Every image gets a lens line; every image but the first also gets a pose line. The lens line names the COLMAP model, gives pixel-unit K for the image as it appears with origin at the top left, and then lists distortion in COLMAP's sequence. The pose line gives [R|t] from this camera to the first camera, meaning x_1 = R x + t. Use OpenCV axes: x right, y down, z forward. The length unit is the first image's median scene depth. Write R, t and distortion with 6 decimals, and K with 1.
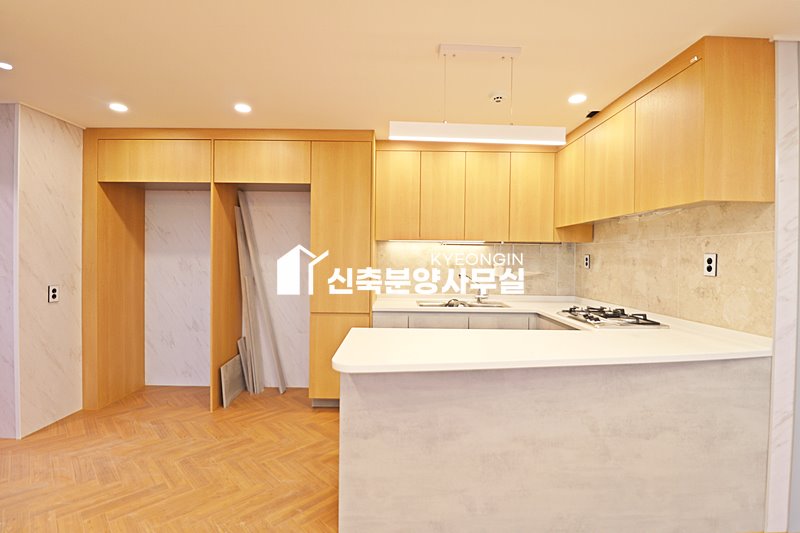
lens RADIAL K [[369.5, 0, 399.3], [0, 369.5, 261.9], [0, 0, 1]] dist [-0.003175, -0.011534]
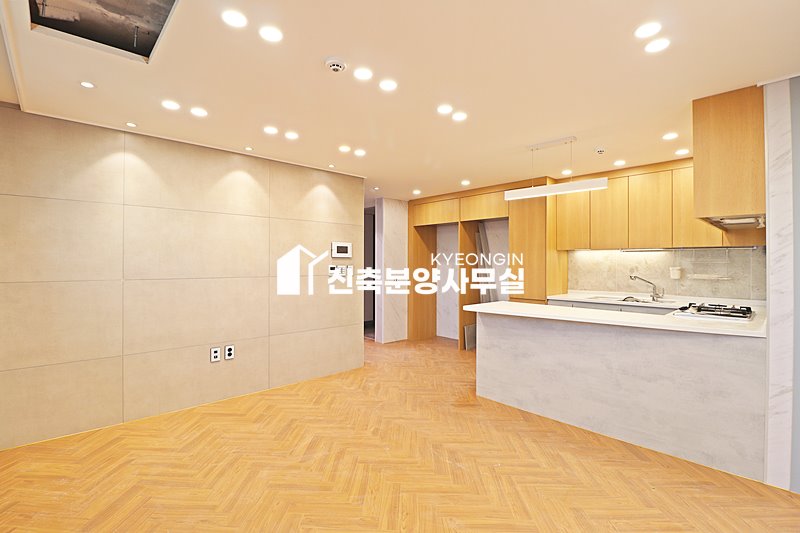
lens RADIAL K [[369.5, 0, 397.1], [0, 369.5, 262.0], [0, 0, 1]] dist [-0.003175, -0.011534]
pose [[0.674631, -0.011456, -0.738067, 0.683527], [-0.005075, 0.999784, -0.020157, 0.020356], [0.738138, 0.017344, 0.674427, -0.481971]]
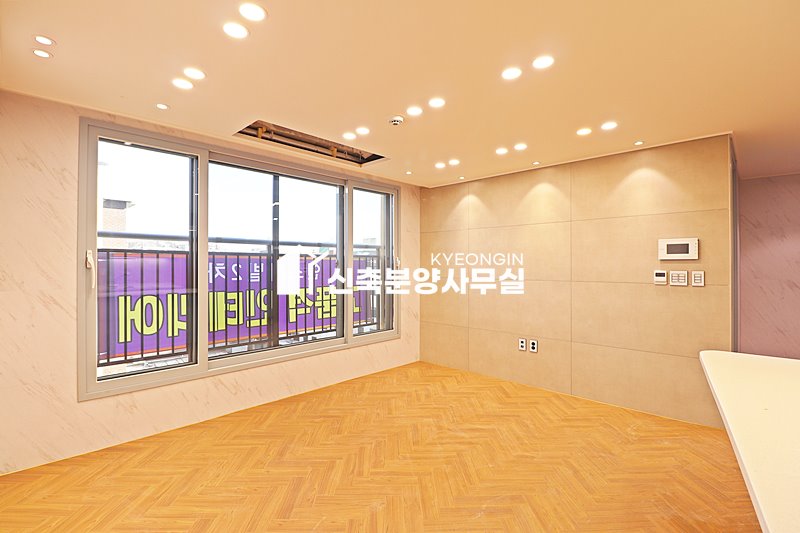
lens RADIAL K [[369.5, 0, 399.0], [0, 369.5, 263.8], [0, 0, 1]] dist [-0.003175, -0.011534]
pose [[-0.694878, -0.015204, -0.718967, 0.760834], [-0.017101, 0.999843, -0.004616, 0.003004], [0.718925, 0.009087, -0.695029, 0.584326]]
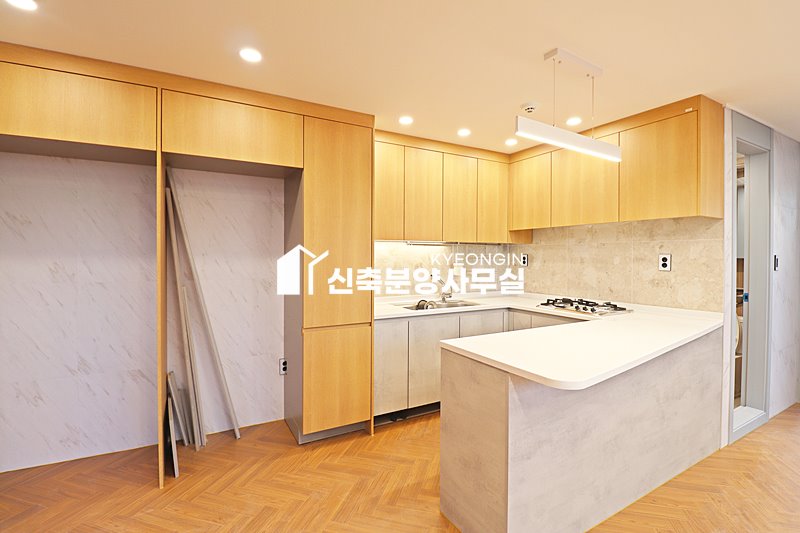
lens RADIAL K [[369.5, 0, 397.2], [0, 369.5, 259.8], [0, 0, 1]] dist [-0.003175, -0.011534]
pose [[0.875491, -0.012893, 0.483062, -0.505233], [0.012544, 0.999914, 0.003953, -0.014786], [-0.483071, 0.002599, 0.875577, 0.219703]]
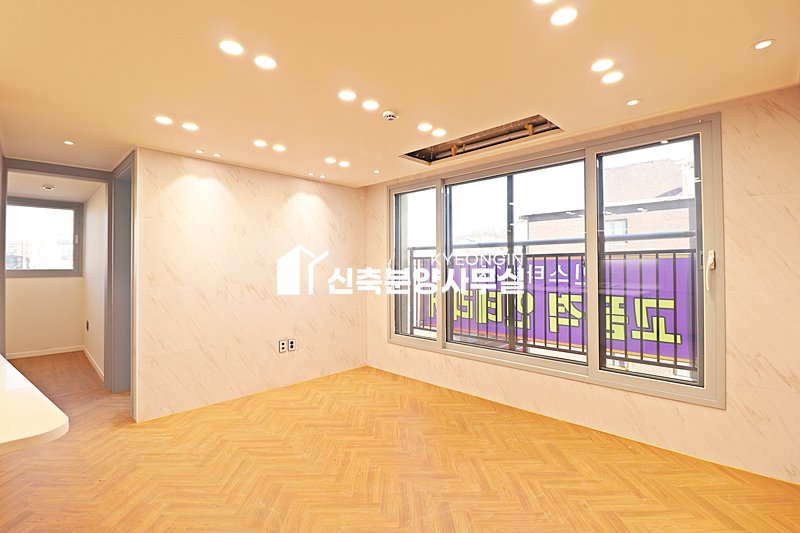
lens RADIAL K [[369.5, 0, 398.7], [0, 369.5, 262.2], [0, 0, 1]] dist [-0.003175, -0.011534]
pose [[-0.711727, 0.000325, 0.702456, -0.573541], [0.004783, 0.999979, 0.004384, -0.015762], [-0.702440, 0.006480, -0.711713, 0.542742]]
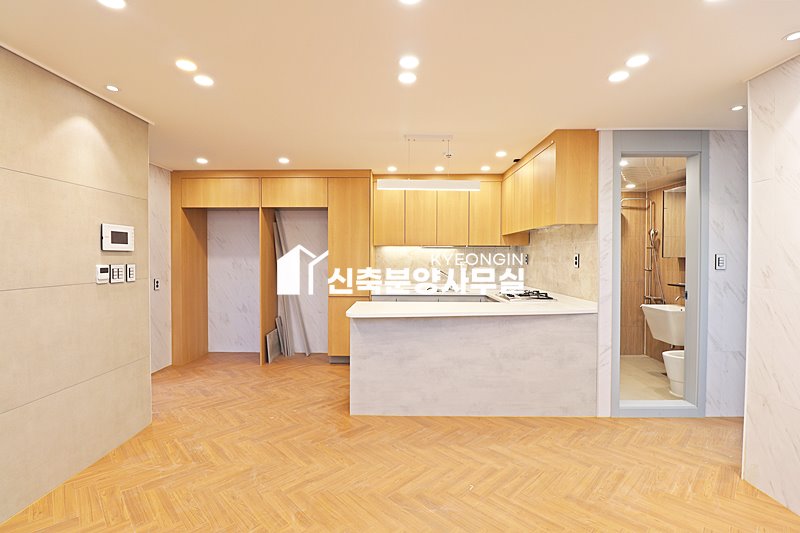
lens RADIAL K [[369.5, 0, 396.3], [0, 369.5, 262.5], [0, 0, 1]] dist [-0.003175, -0.011534]
pose [[0.999644, -0.008996, -0.025124, 0.070014], [0.009064, 0.999956, 0.002612, 0.003395], [0.025099, -0.002839, 0.999681, -0.490455]]
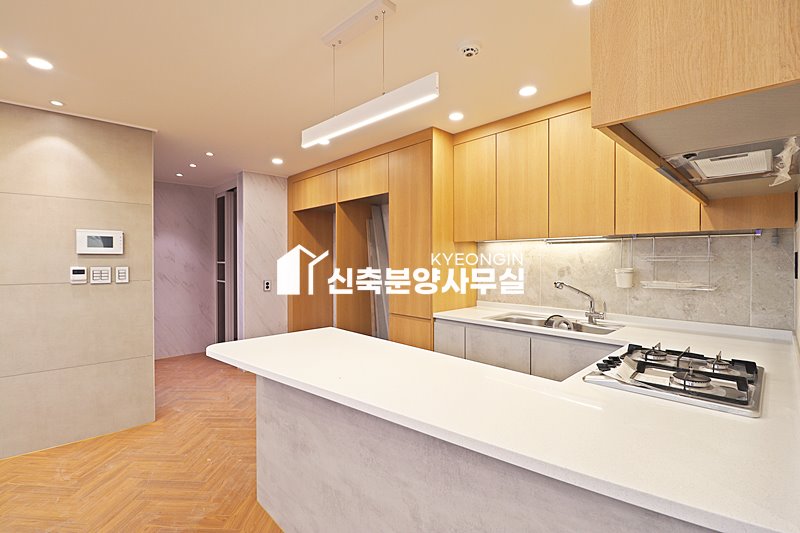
lens RADIAL K [[369.5, 0, 396.9], [0, 369.5, 261.3], [0, 0, 1]] dist [-0.003175, -0.011534]
pose [[0.683739, -0.007431, -0.729688, 0.621925], [-0.001488, 0.999932, -0.011577, 0.000060], [0.729725, 0.009002, 0.683682, 0.321900]]
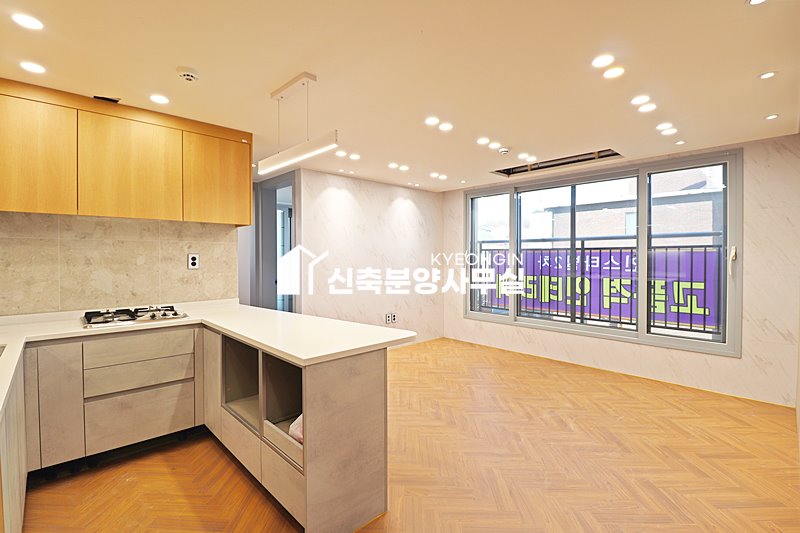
lens RADIAL K [[369.5, 0, 398.8], [0, 369.5, 261.5], [0, 0, 1]] dist [-0.003175, -0.011534]
pose [[-0.685595, -0.021273, 0.727672, -0.614614], [0.002409, 0.999501, 0.031489, -0.027296], [-0.727979, 0.023342, -0.685202, 1.073197]]
